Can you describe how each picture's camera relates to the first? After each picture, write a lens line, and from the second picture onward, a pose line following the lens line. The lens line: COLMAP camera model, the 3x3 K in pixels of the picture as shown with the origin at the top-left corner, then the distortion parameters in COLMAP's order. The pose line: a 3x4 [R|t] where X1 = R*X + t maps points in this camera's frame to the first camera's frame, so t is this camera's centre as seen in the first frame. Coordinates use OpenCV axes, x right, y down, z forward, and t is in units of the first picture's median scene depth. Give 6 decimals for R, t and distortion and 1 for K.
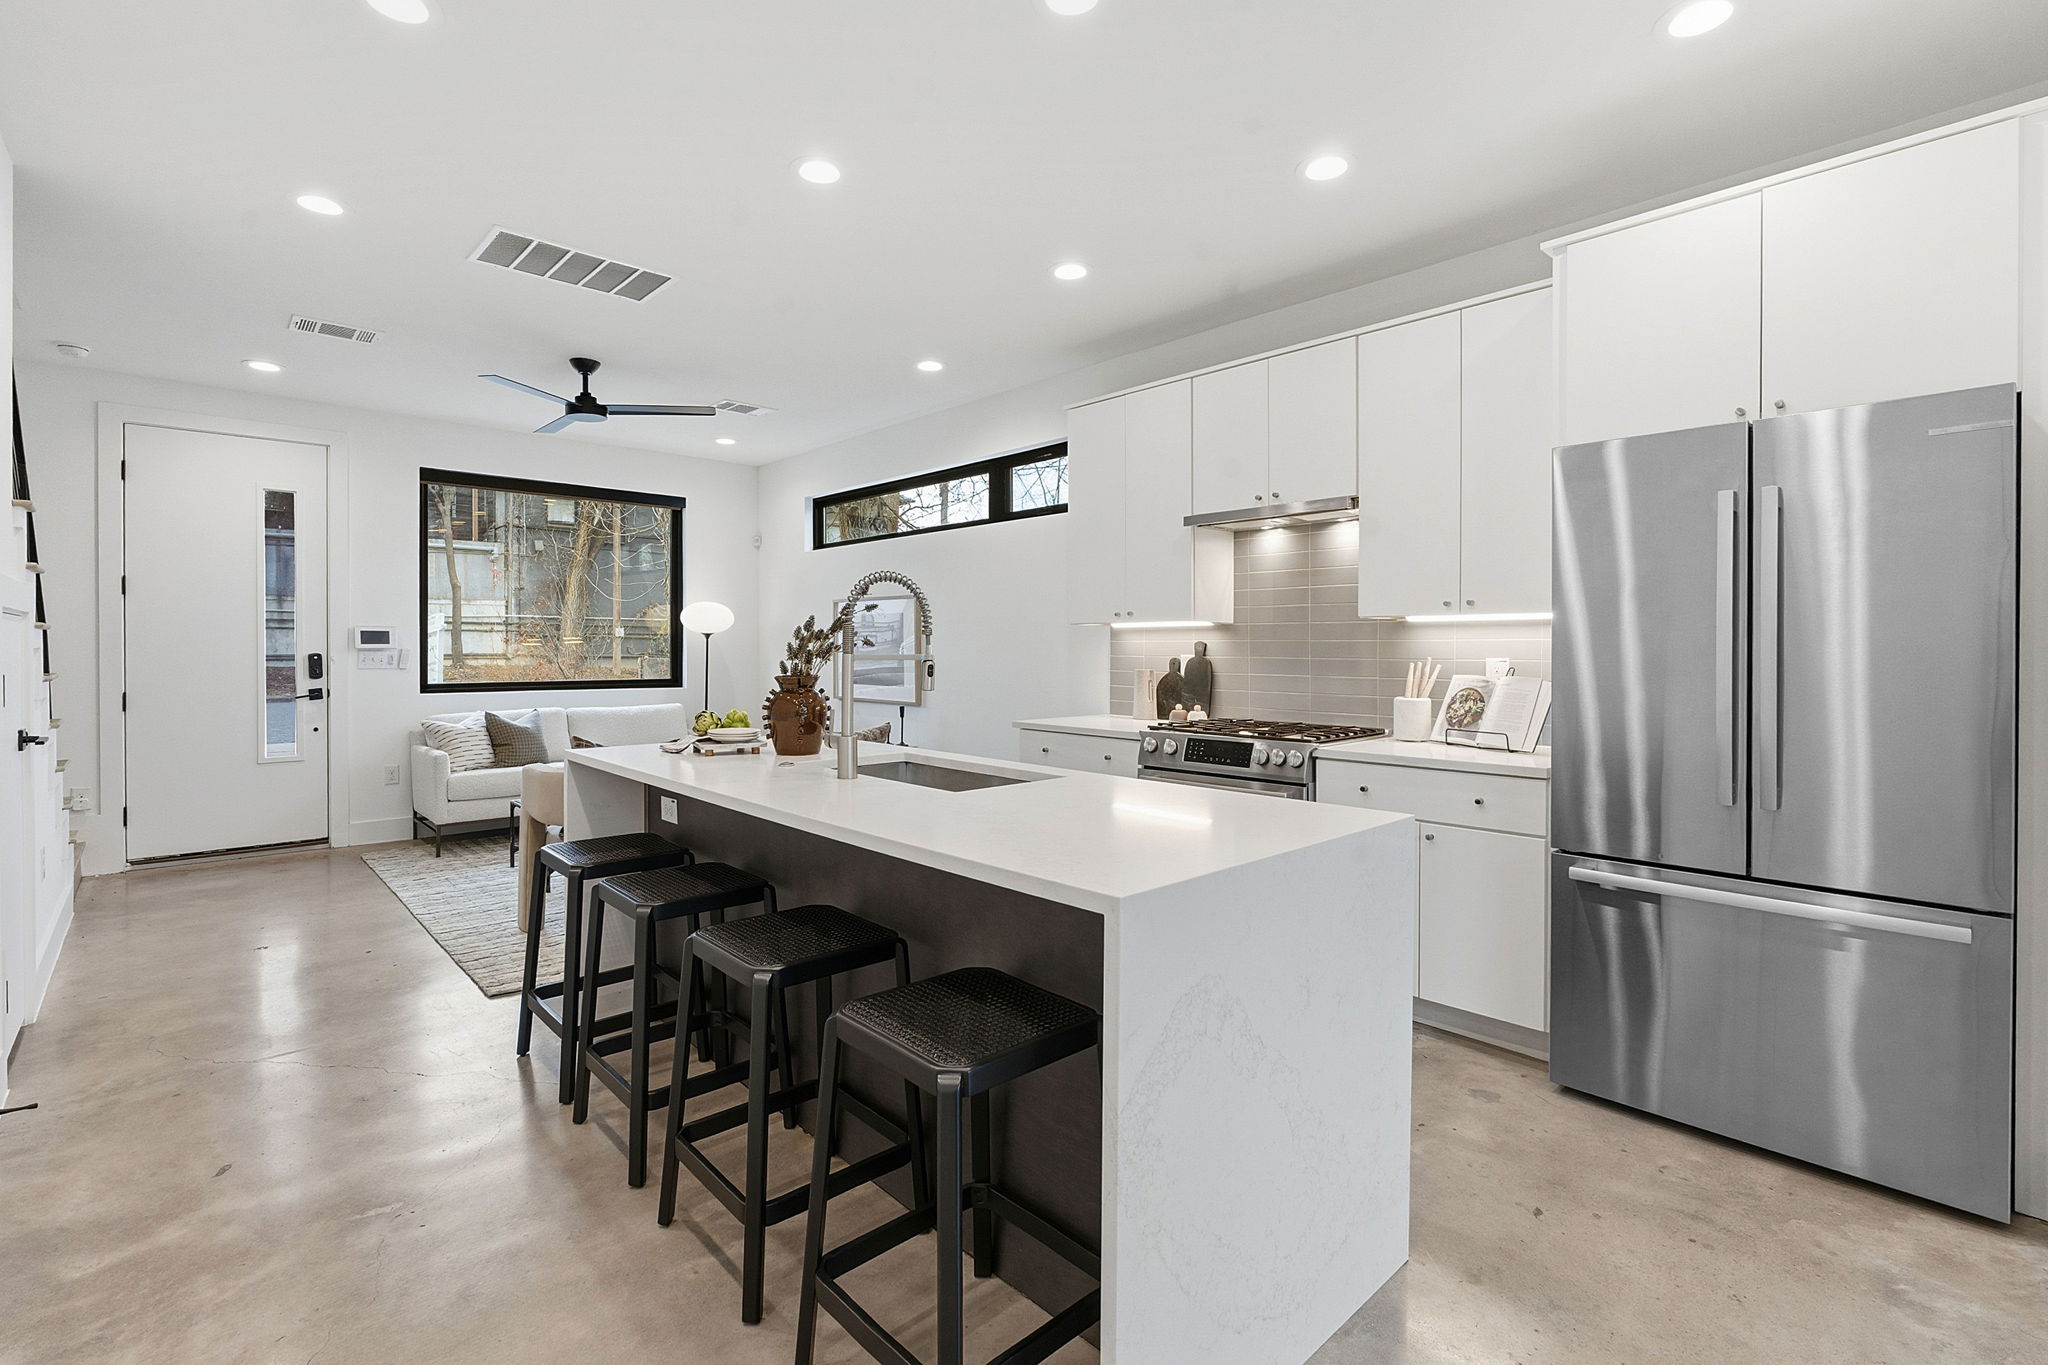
lens RADIAL K [[947.5, 0, 1018.5], [0, 947.5, 651.6], [0, 0, 1]] dist [0.002589, 0.000657]
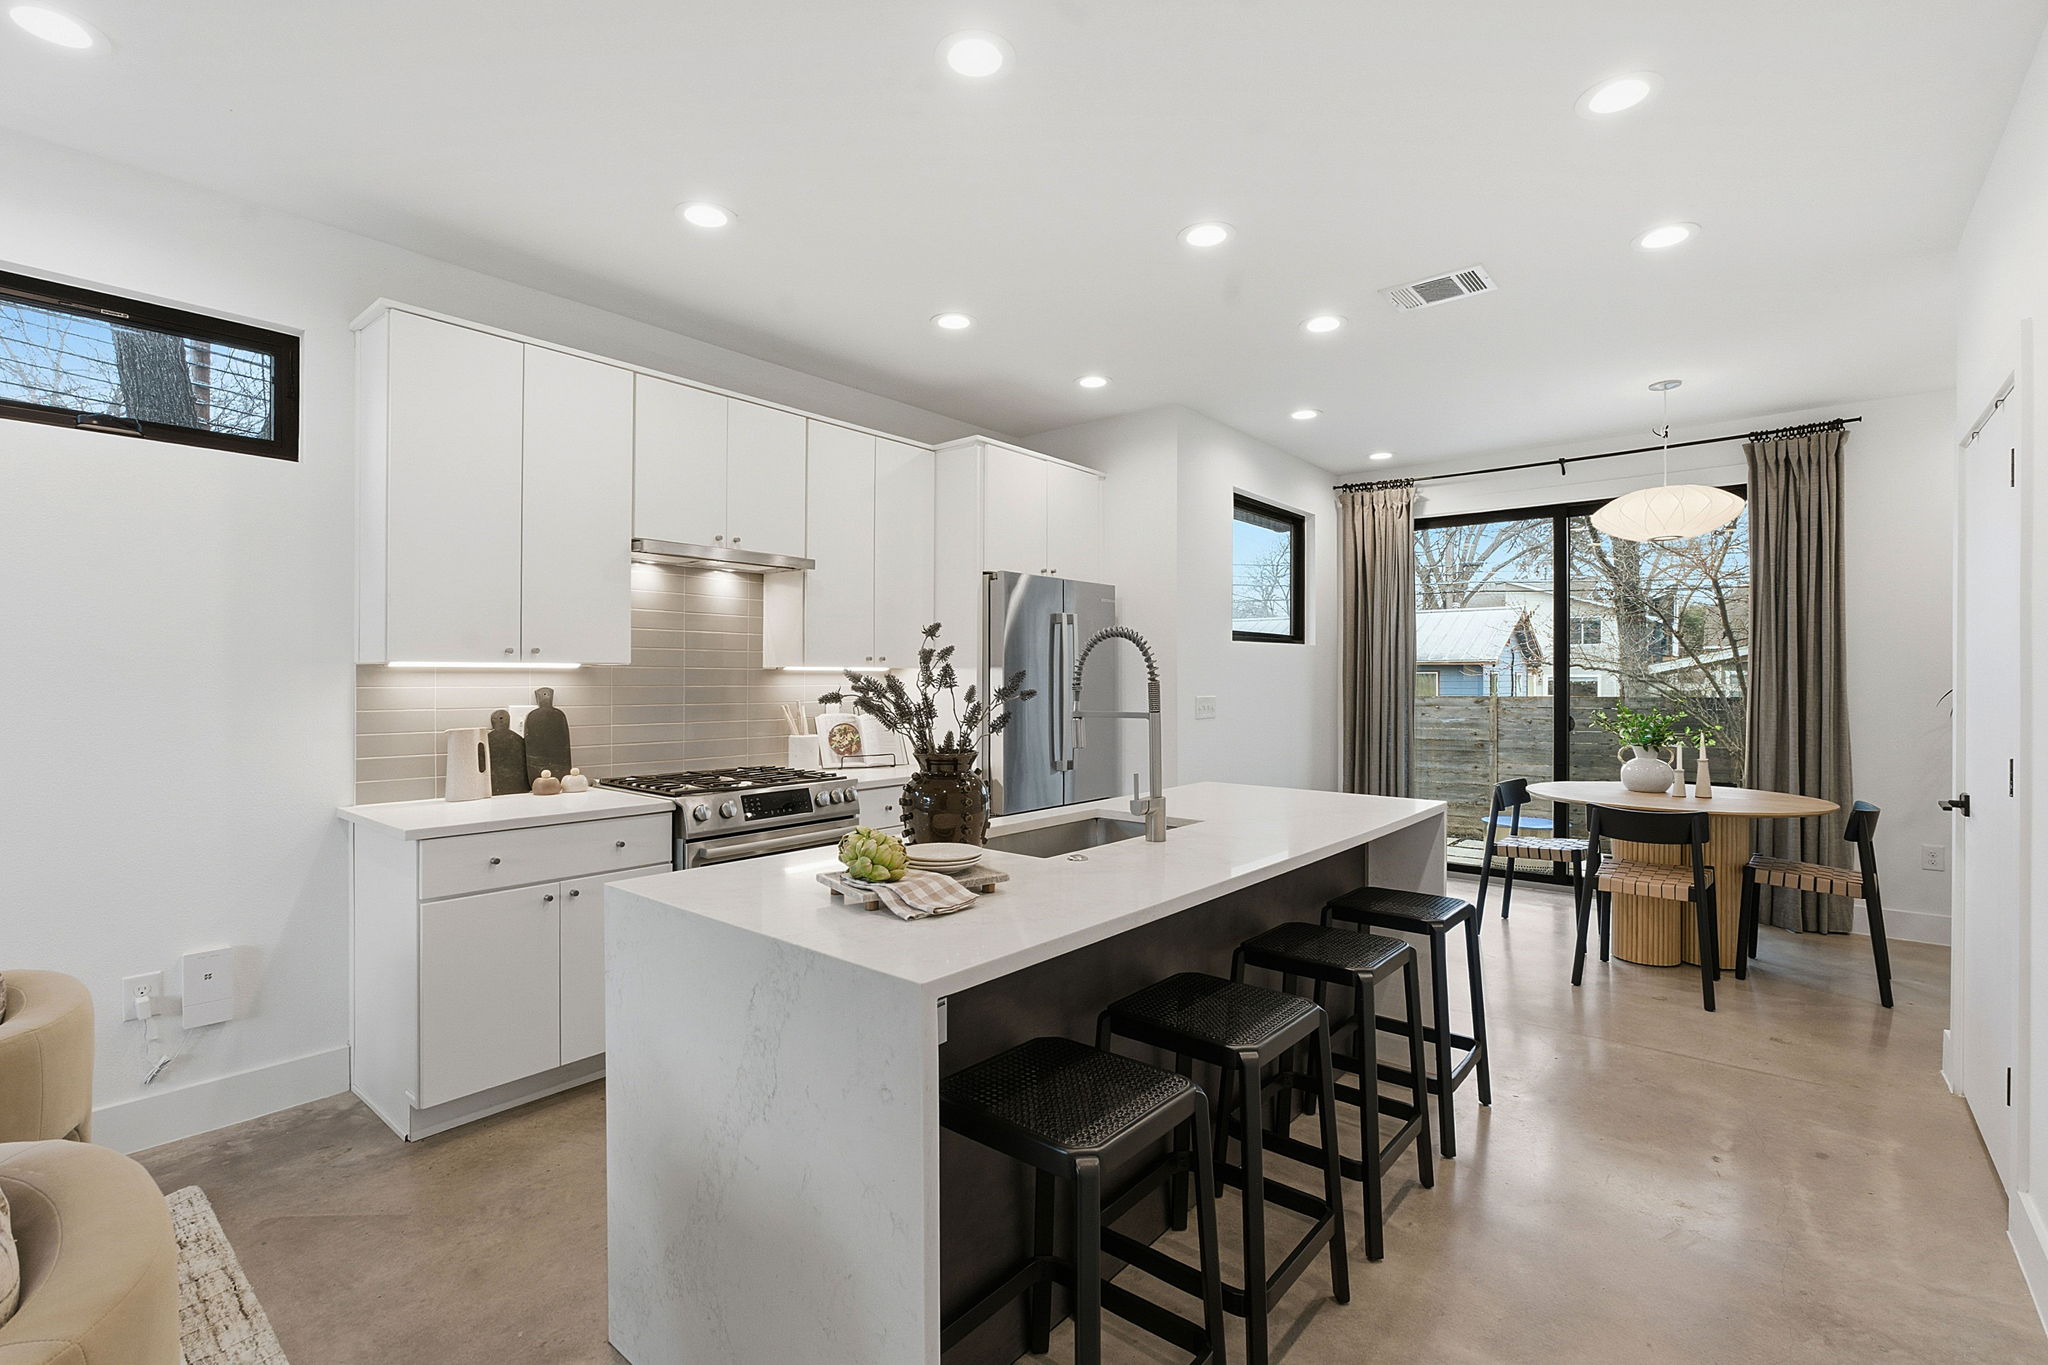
lens RADIAL K [[917.6, 0, 1020.4], [0, 917.6, 676.8], [0, 0, 1]] dist [-0.002844, 0.000288]
pose [[-0.126551, -0.001076, 0.991959, -0.482332], [0.001233, 0.999998, 0.001242, -0.016040], [-0.991959, 0.001380, -0.126550, 0.560810]]
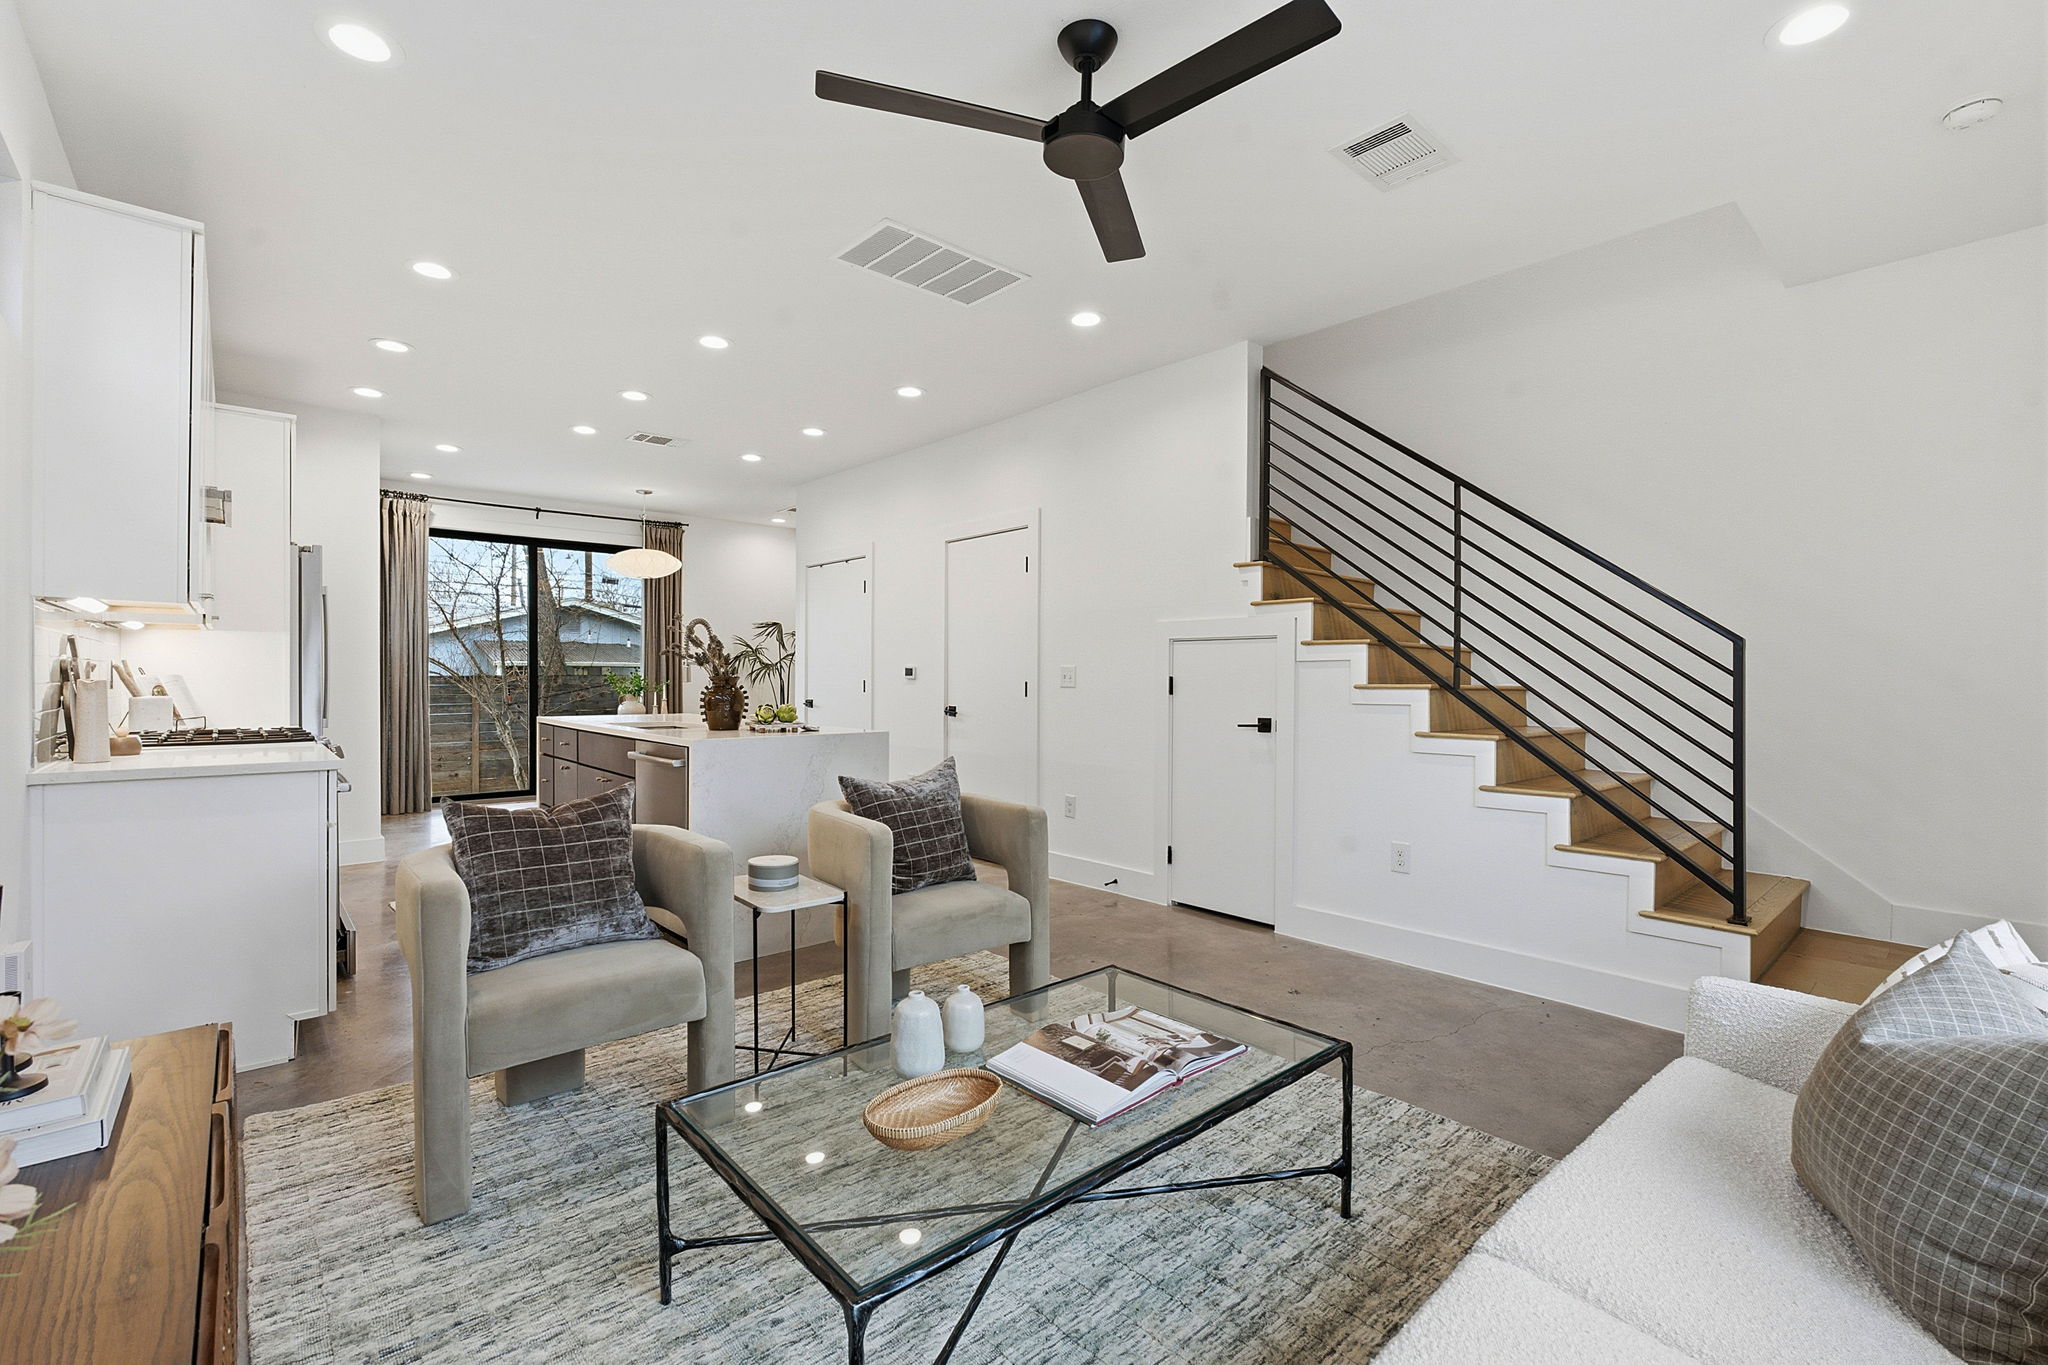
lens RADIAL K [[897.7, 0, 1024.0], [0, 897.7, 682.5], [0, 0, 1]] dist [-0.004060, -0.000153]
pose [[-0.999873, -0.004479, 0.015321, -0.382983], [-0.004270, 0.999898, 0.013624, 0.008334], [-0.015381, 0.013557, -0.999790, 1.283538]]
